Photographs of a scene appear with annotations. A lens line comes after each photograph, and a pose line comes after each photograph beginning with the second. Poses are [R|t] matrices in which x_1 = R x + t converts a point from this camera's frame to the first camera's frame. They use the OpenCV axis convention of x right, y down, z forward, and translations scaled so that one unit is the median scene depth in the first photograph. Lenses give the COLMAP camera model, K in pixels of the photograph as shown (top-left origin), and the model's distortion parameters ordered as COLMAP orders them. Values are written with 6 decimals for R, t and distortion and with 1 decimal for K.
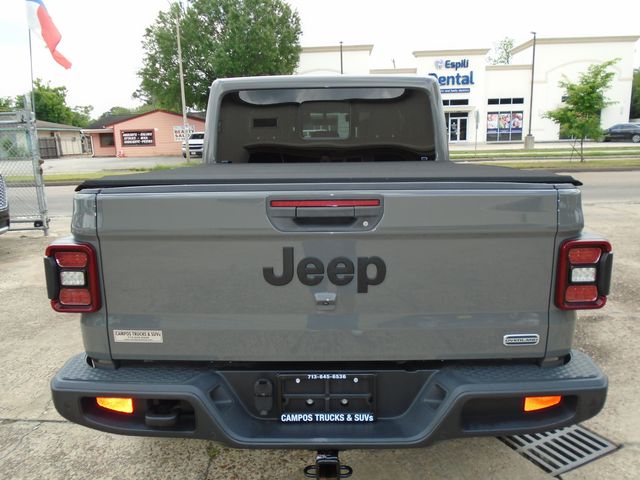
lens RADIAL K [[495.5, 0, 320.0], [0, 495.5, 240.0], [0, 0, 1]] dist [-0.001957, 0.000843]
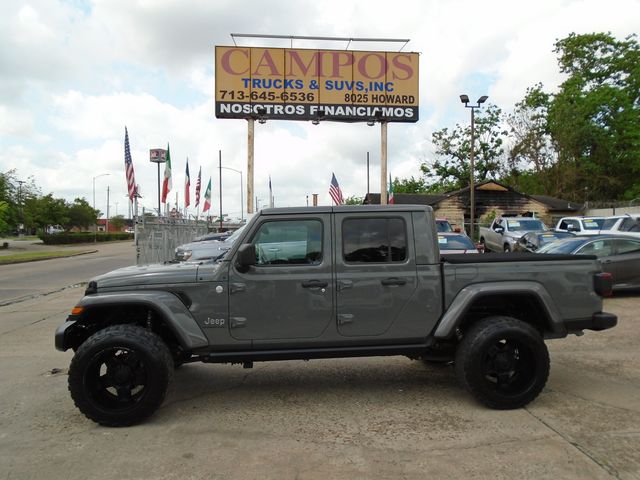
lens RADIAL K [[495.5, 0, 320.0], [0, 495.5, 240.0], [0, 0, 1]] dist [-0.001957, 0.000843]
pose [[-0.148600, 0.019929, 0.988697, -1.849083], [0.192553, 0.981244, 0.009162, -0.323189], [-0.969970, 0.191738, -0.149650, 1.746332]]
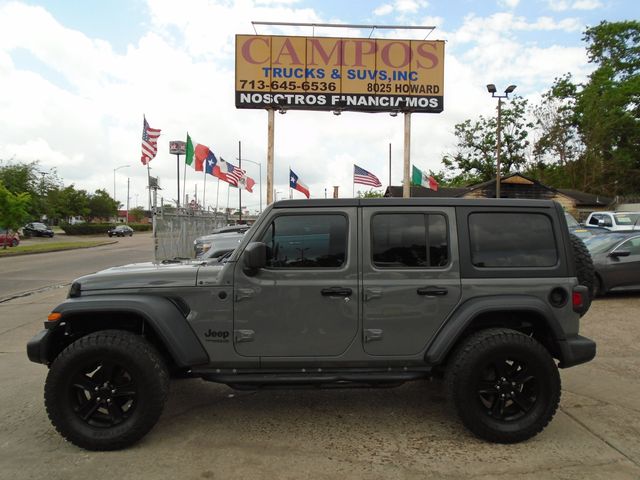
lens RADIAL K [[495.5, 0, 320.0], [0, 495.5, 240.0], [0, 0, 1]] dist [-0.001957, 0.000843]
pose [[-0.113705, 0.004788, 0.993503, -1.688784], [0.183662, 0.982855, 0.016283, -0.330731], [-0.976391, 0.184320, -0.112635, 1.768181]]
